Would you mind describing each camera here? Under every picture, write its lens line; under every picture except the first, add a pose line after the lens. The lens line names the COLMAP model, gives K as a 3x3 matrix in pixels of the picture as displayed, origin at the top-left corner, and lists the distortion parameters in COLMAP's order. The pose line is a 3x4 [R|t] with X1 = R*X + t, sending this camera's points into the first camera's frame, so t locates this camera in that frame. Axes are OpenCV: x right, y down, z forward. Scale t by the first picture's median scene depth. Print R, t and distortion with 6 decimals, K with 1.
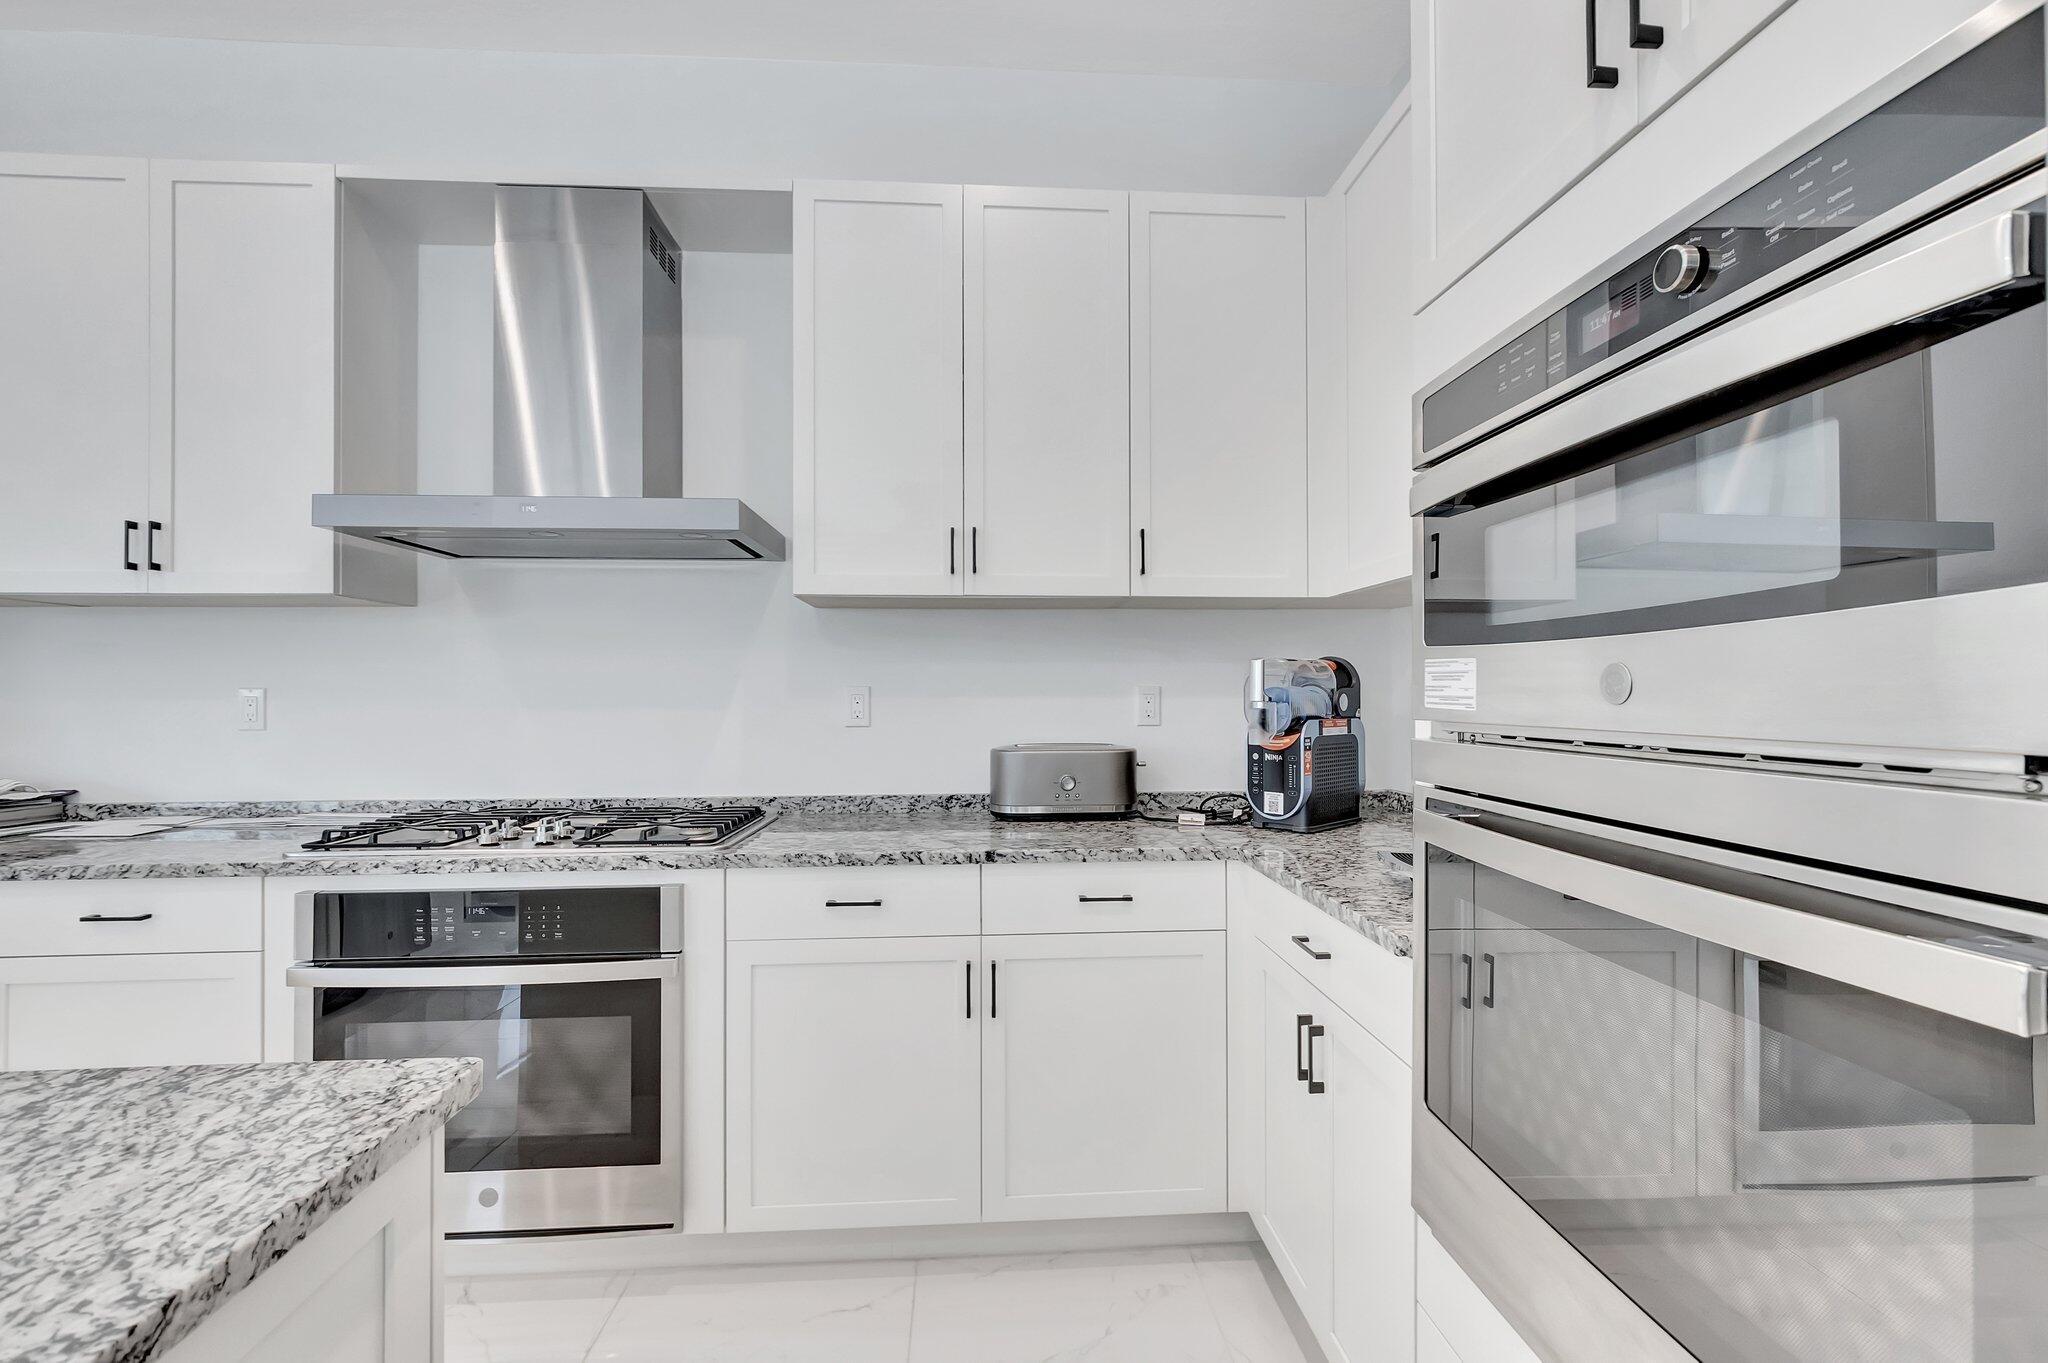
lens RADIAL K [[914.4, 0, 1030.8], [0, 914.4, 687.0], [0, 0, 1]] dist [-0.001969, -0.000516]
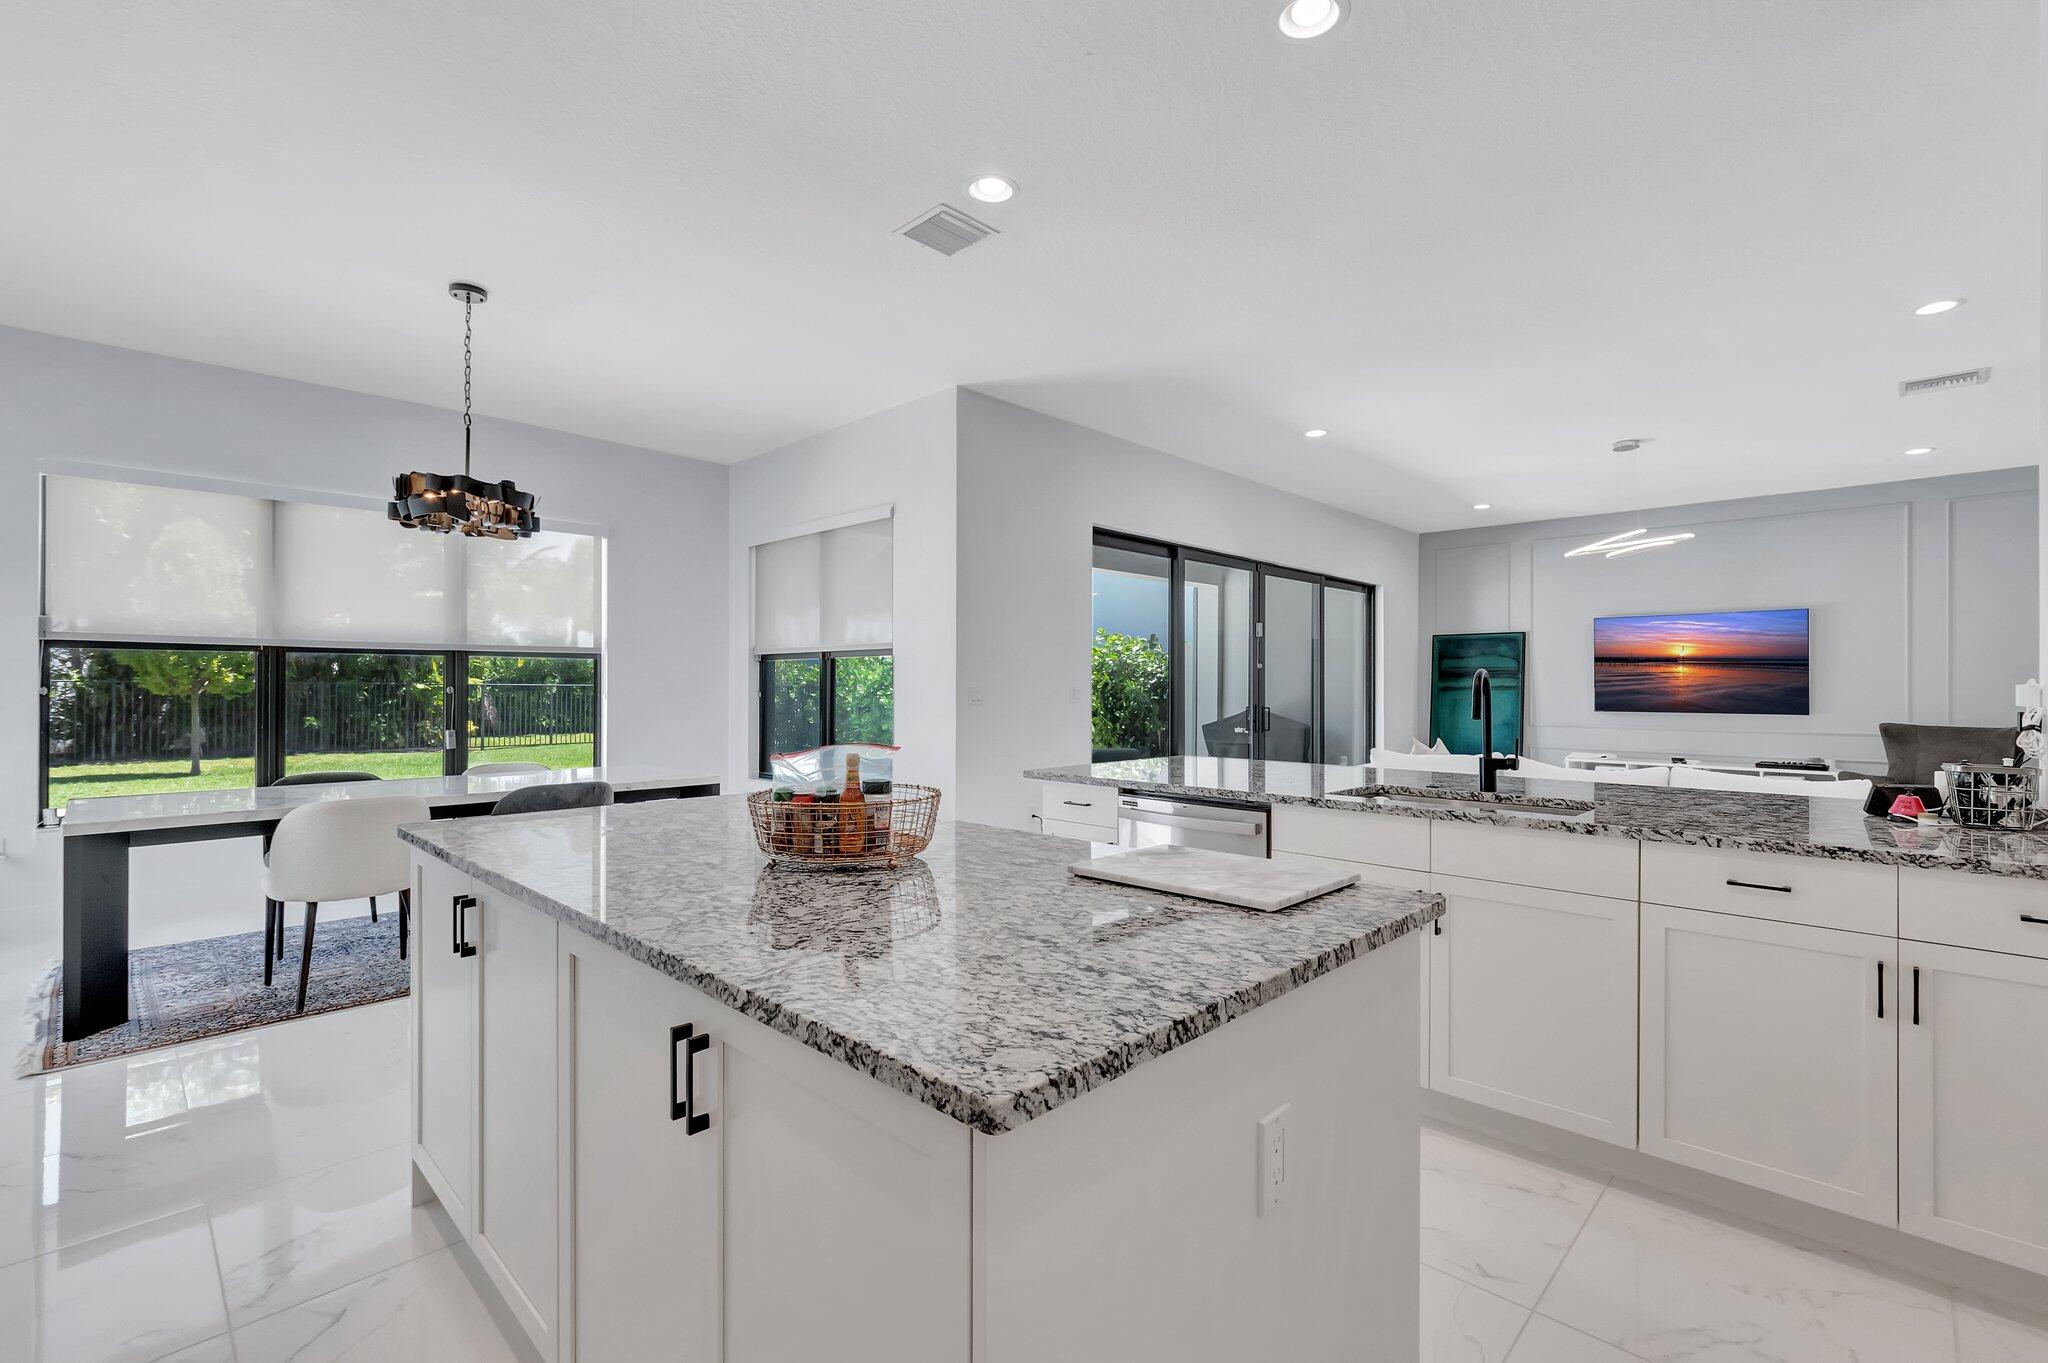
lens RADIAL K [[914.4, 0, 1030.8], [0, 914.4, 687.0], [0, 0, 1]] dist [-0.001969, -0.000516]
pose [[-0.742790, 0.002522, -0.669519, -0.045348], [0.003862, 0.999992, -0.000517, 0.010452], [0.669513, -0.002969, -0.742794, 1.993888]]
